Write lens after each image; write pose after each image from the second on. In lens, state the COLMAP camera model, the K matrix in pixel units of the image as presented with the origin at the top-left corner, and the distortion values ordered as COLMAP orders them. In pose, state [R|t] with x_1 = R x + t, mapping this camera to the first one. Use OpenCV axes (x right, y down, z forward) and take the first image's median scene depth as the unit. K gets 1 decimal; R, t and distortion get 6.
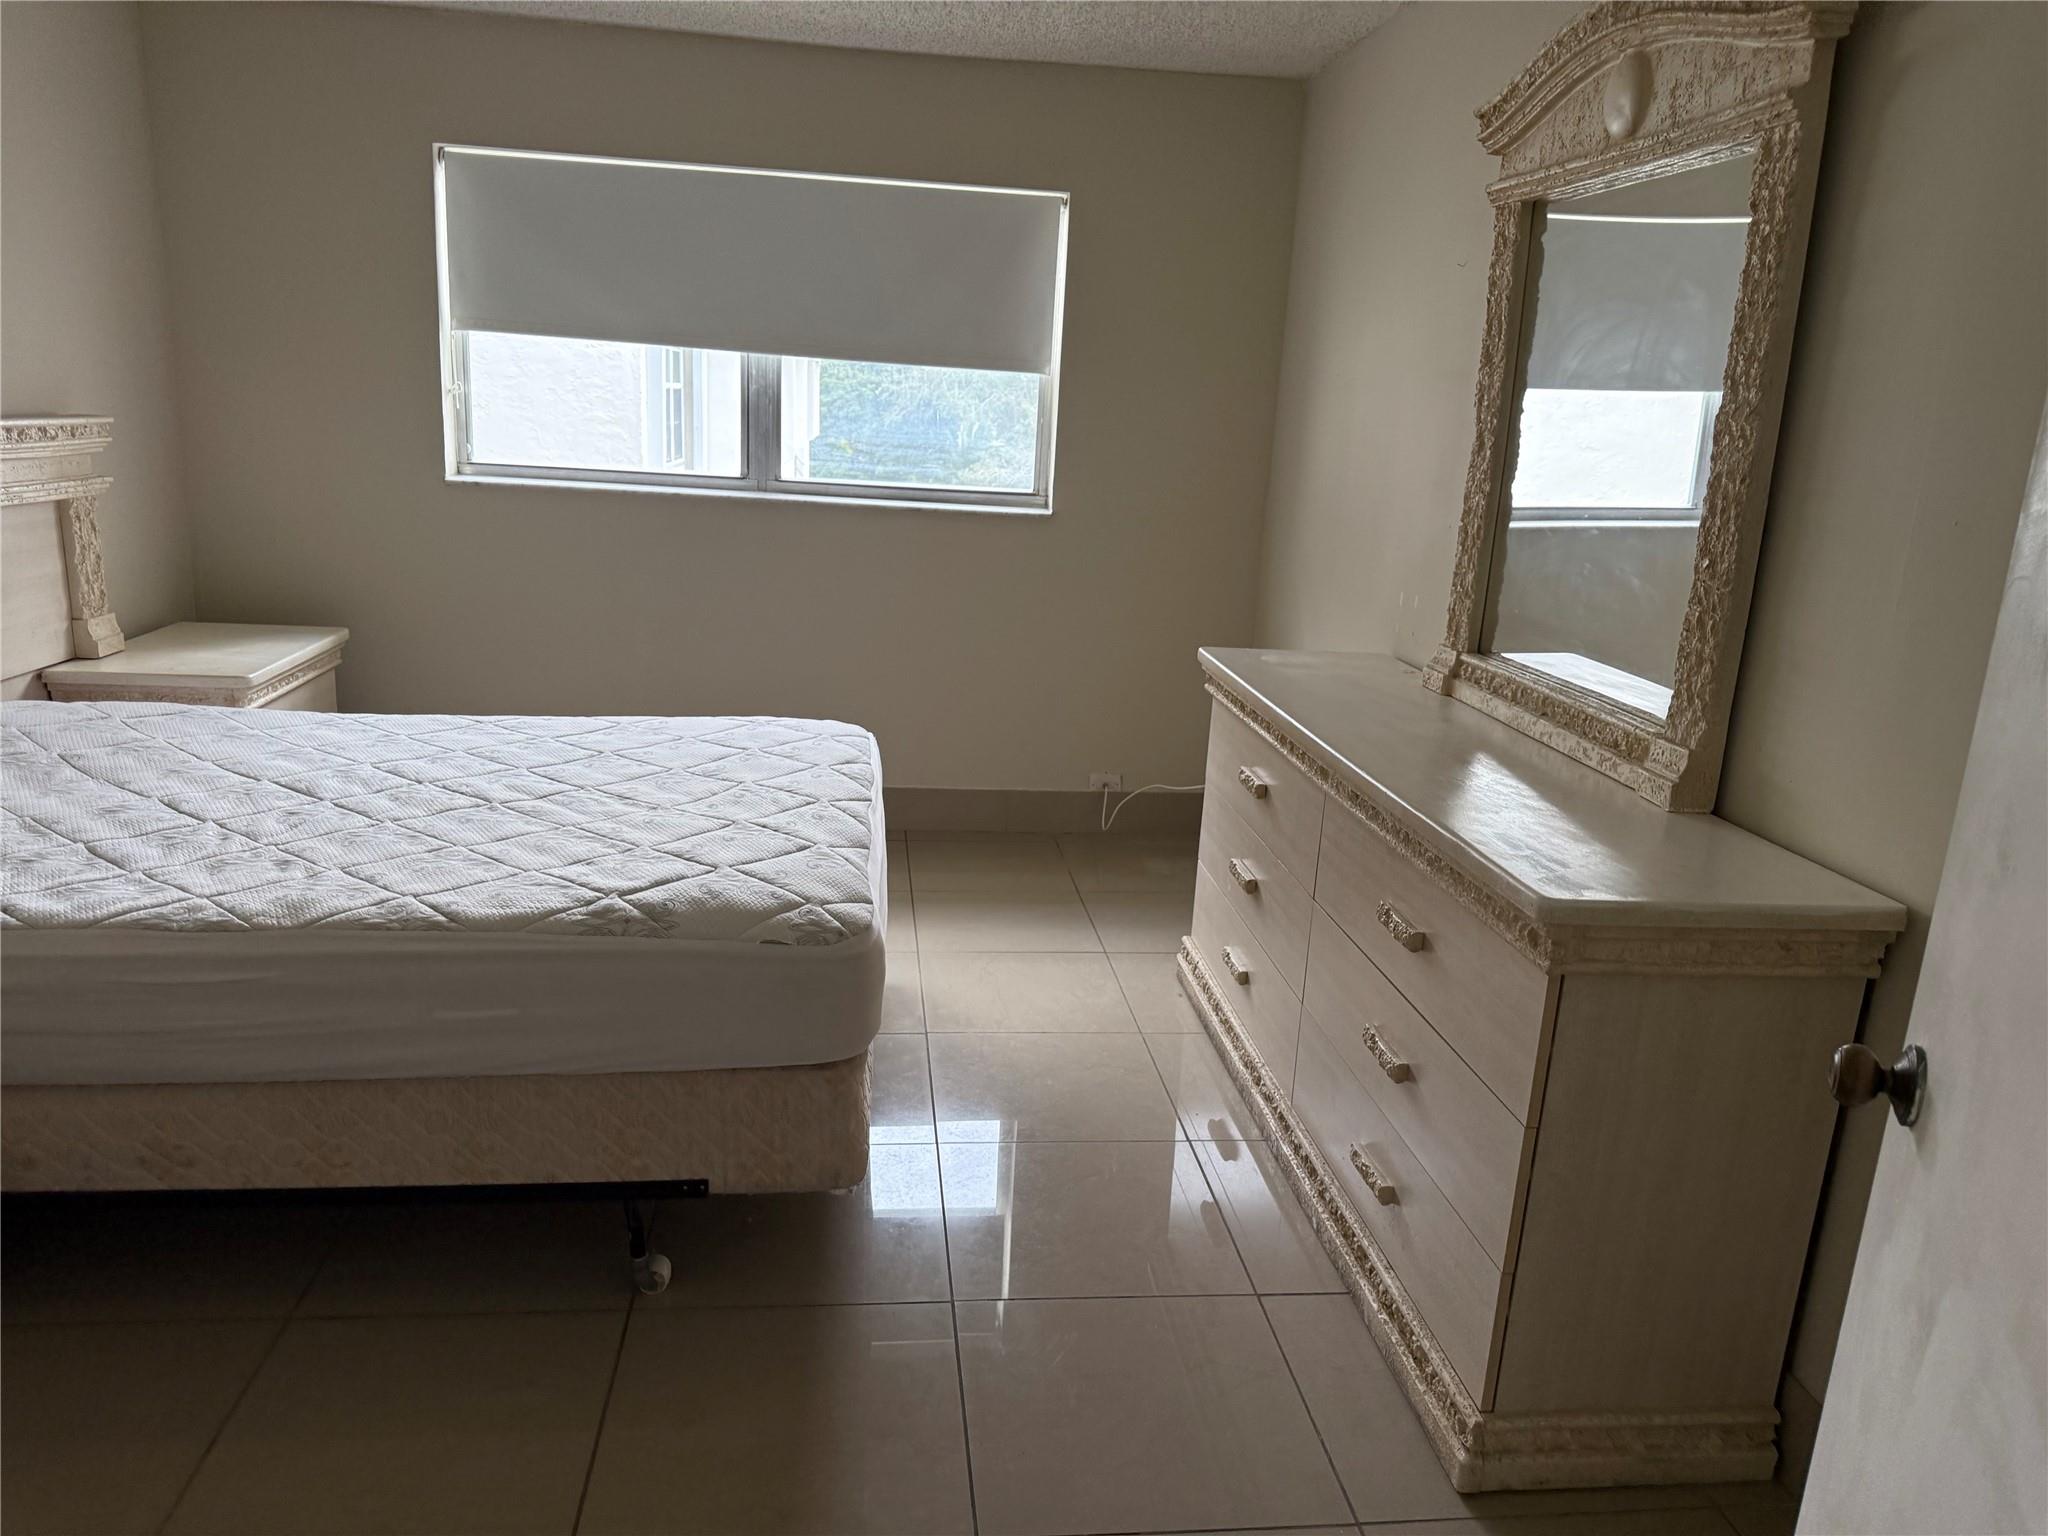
lens RADIAL K [[1458.9, 0, 1024.0], [0, 1458.9, 768.0], [0, 0, 1]] dist [0.085613, -0.113417]
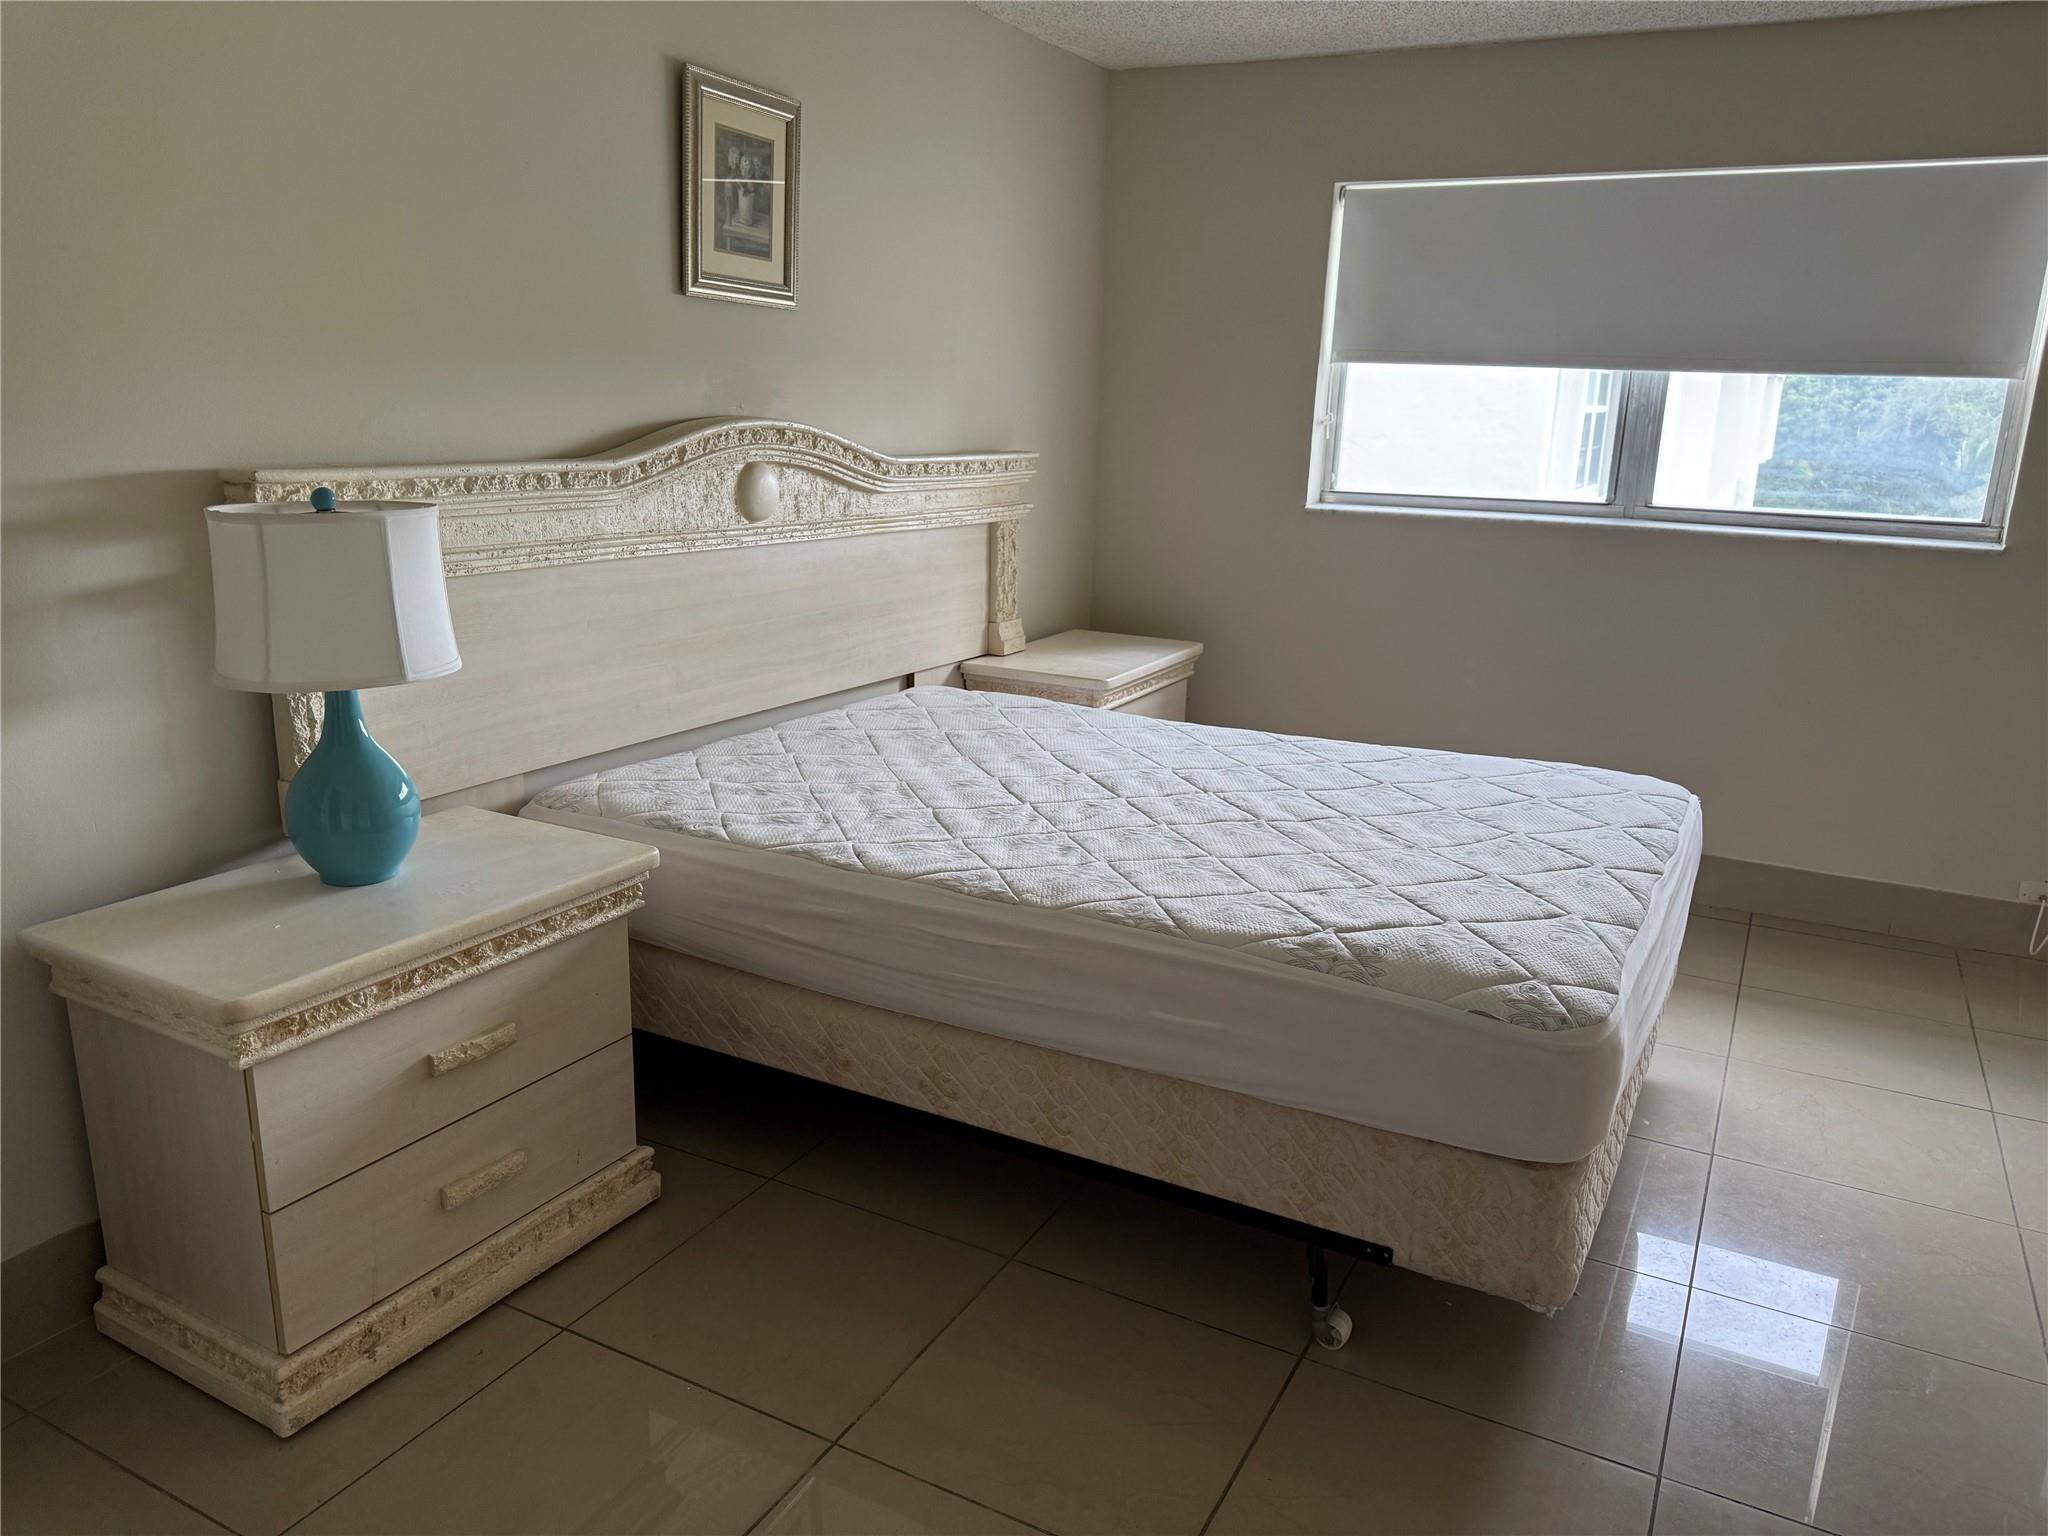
lens RADIAL K [[1430.7, 0, 1027.9], [0, 1430.7, 775.3], [0, 0, 1]] dist [0.125043, -0.159164]
pose [[0.820644, 0.113778, -0.559999, 0.067295], [-0.120131, 0.992428, 0.025592, -0.013434], [0.558670, 0.046271, 0.828098, 0.075407]]
